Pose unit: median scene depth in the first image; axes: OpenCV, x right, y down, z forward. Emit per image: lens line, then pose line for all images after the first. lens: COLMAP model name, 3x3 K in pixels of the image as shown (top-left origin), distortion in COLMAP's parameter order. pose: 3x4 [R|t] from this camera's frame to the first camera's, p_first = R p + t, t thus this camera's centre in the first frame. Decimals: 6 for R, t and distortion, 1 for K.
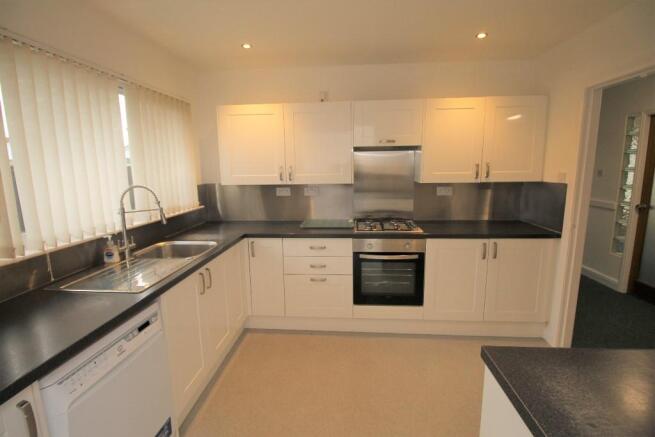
lens RADIAL K [[309.1, 0, 326.2], [0, 309.1, 212.1], [0, 0, 1]] dist [0.020008, -0.023131]
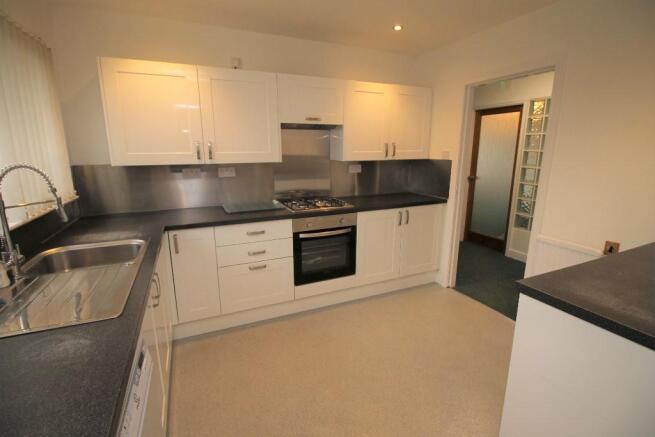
lens RADIAL K [[309.1, 0, 326.2], [0, 309.1, 212.1], [0, 0, 1]] dist [0.020008, -0.023131]
pose [[0.876404, -0.085101, 0.473997, -0.272105], [0.060355, 0.995912, 0.067210, 0.005489], [-0.477779, -0.030295, 0.877957, 0.099336]]
